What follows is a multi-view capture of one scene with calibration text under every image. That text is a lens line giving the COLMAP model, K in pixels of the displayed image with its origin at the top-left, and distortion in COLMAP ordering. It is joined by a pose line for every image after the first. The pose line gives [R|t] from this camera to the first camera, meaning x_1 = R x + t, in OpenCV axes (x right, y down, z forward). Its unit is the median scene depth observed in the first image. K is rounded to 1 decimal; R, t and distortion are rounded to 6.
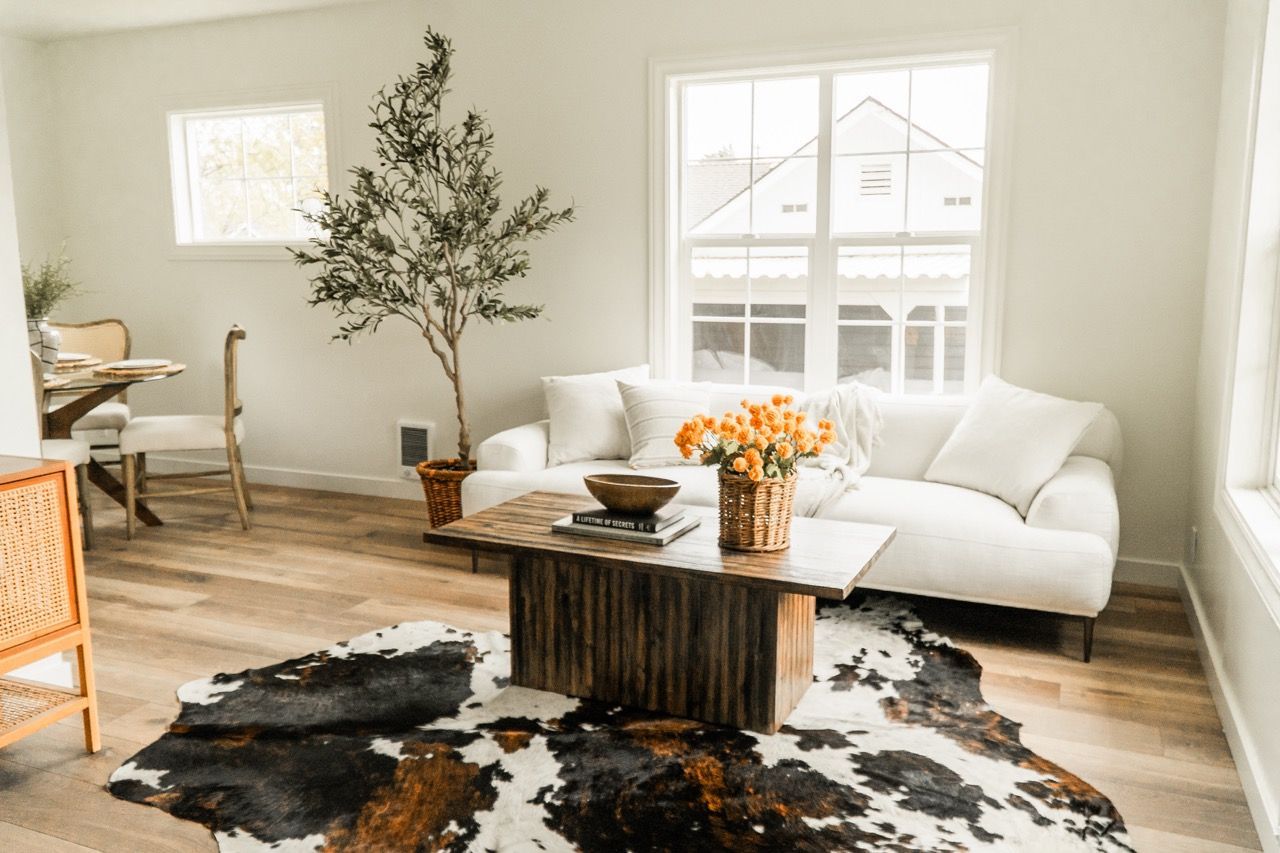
lens RADIAL K [[1015.4, 0, 652.5], [0, 1015.4, 428.6], [0, 0, 1]] dist [-0.001224, 0.002430]
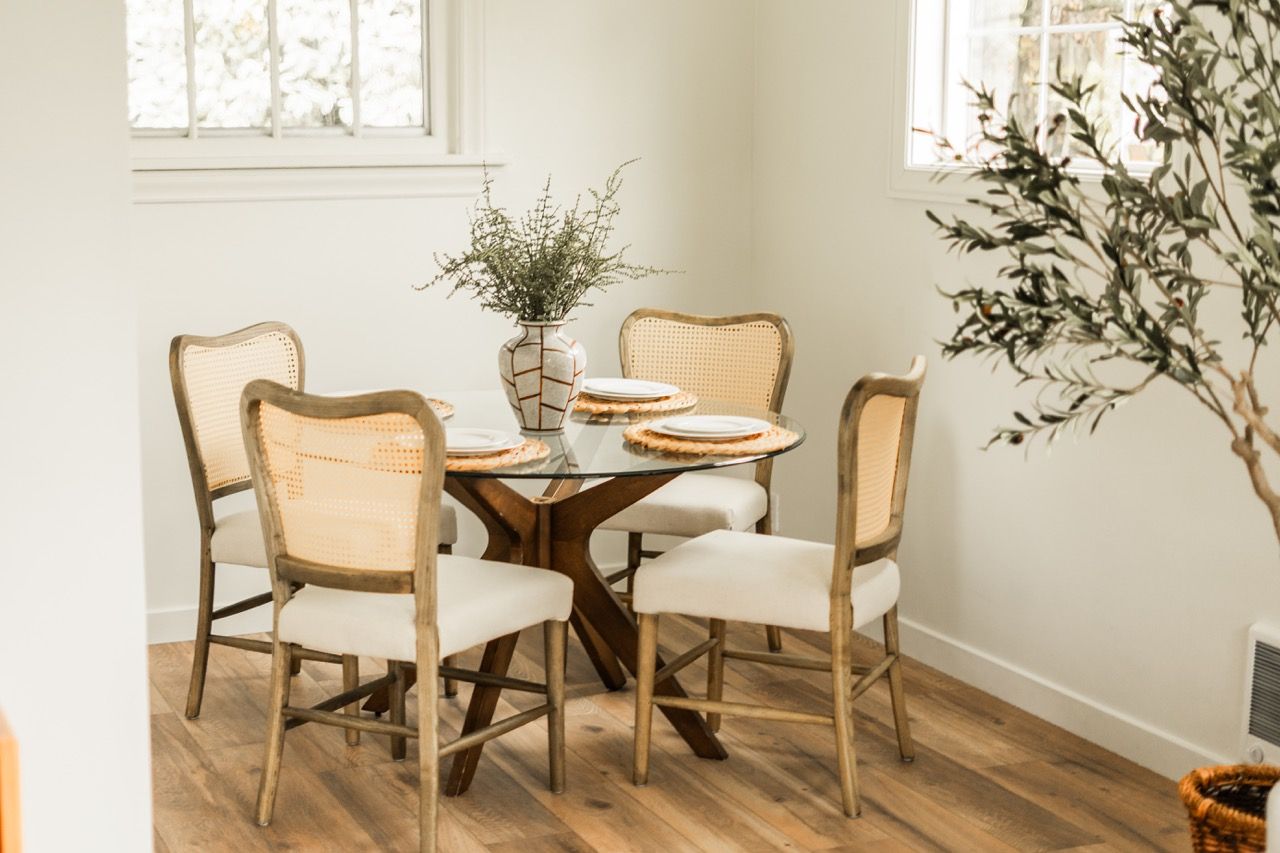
lens RADIAL K [[1993.0, 0, 640.0], [0, 1993.0, 426.5], [0, 0, 1]] dist [-0.006426, -0.013012]
pose [[0.729255, 0.117140, -0.674141, 0.117865], [-0.129859, 0.991025, 0.031727, -0.095537], [0.671807, 0.064406, 0.737921, 0.295163]]
